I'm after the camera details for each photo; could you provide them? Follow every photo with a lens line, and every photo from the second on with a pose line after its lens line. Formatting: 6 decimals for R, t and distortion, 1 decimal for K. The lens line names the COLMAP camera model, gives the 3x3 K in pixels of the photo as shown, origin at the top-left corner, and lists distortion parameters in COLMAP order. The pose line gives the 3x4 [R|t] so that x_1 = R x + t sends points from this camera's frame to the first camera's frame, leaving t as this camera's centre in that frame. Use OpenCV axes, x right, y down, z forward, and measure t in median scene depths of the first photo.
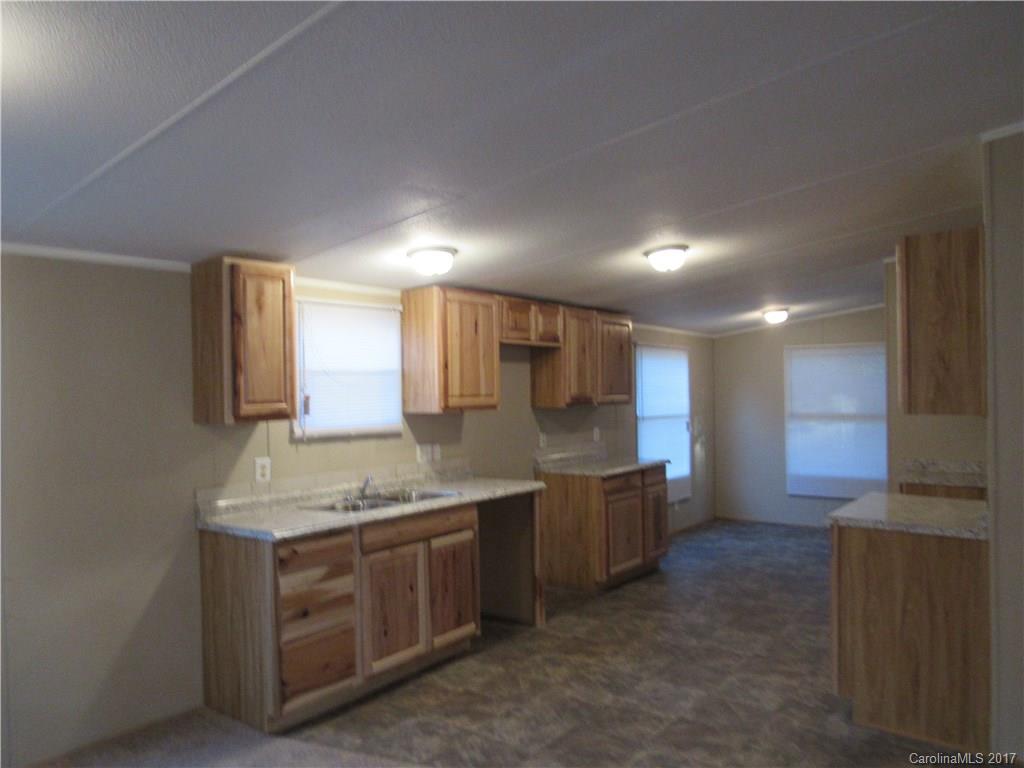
lens RADIAL K [[704.8, 0, 512.0], [0, 704.8, 384.0], [0, 0, 1]] dist [-0.034965, 0.000769]
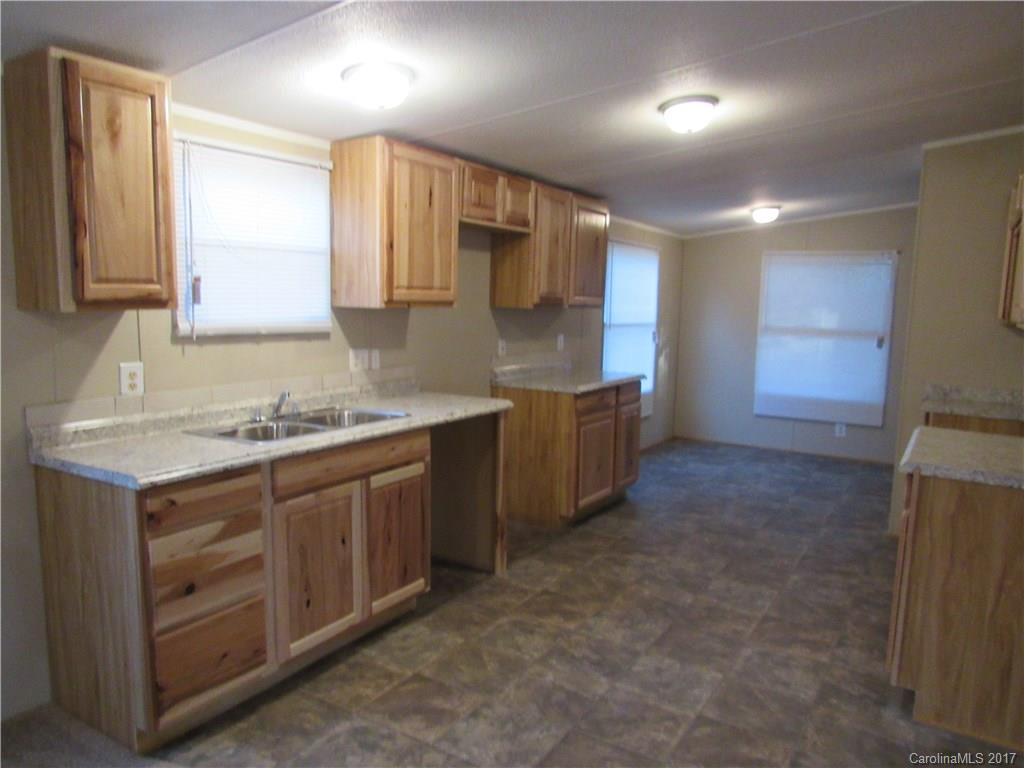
lens RADIAL K [[704.8, 0, 512.0], [0, 704.8, 384.0], [0, 0, 1]] dist [-0.034965, 0.000769]
pose [[0.994076, 0.025778, 0.105590, -0.044249], [-0.039660, 0.990515, 0.131559, 0.017841], [-0.101197, -0.134967, 0.985669, 0.246386]]
